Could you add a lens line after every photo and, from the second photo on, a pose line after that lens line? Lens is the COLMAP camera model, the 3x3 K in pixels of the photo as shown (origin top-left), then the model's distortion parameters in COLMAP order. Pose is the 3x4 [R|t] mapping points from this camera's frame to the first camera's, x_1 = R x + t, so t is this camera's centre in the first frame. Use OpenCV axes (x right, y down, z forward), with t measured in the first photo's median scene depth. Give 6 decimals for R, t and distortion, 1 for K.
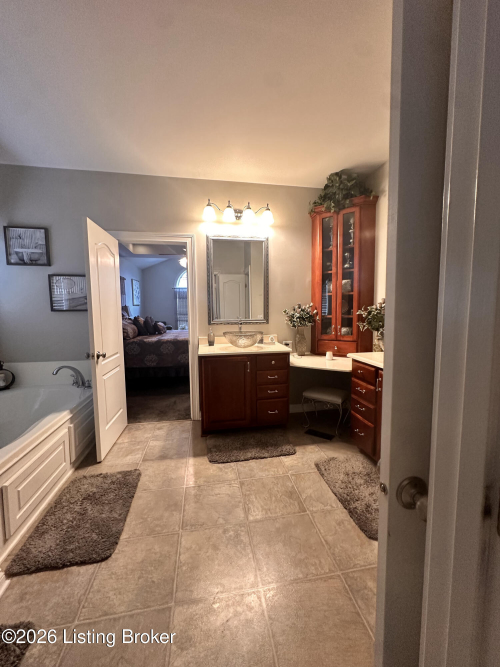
lens RADIAL K [[269.2, 0, 251.4], [0, 269.2, 333.0], [0, 0, 1]] dist [0.000314, -0.000039]
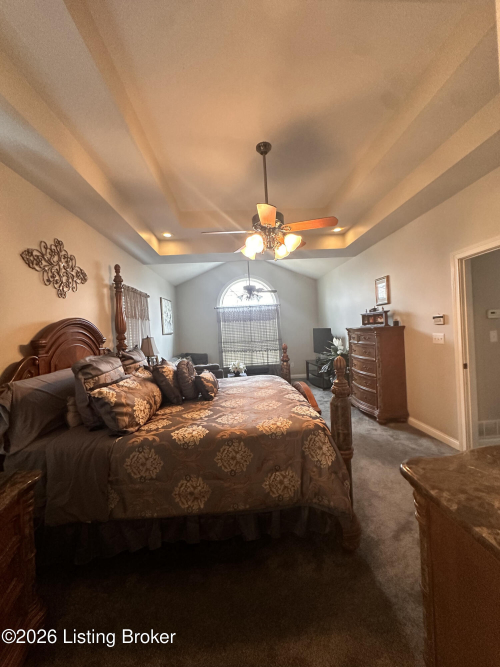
lens RADIAL K [[269.2, 0, 248.9], [0, 269.2, 332.5], [0, 0, 1]] dist [0.000314, -0.000039]
pose [[0.990119, -0.050541, -0.130802, -0.233401], [0.040636, 0.996178, -0.077318, -0.083519], [0.134210, 0.071239, 0.988389, 0.625487]]
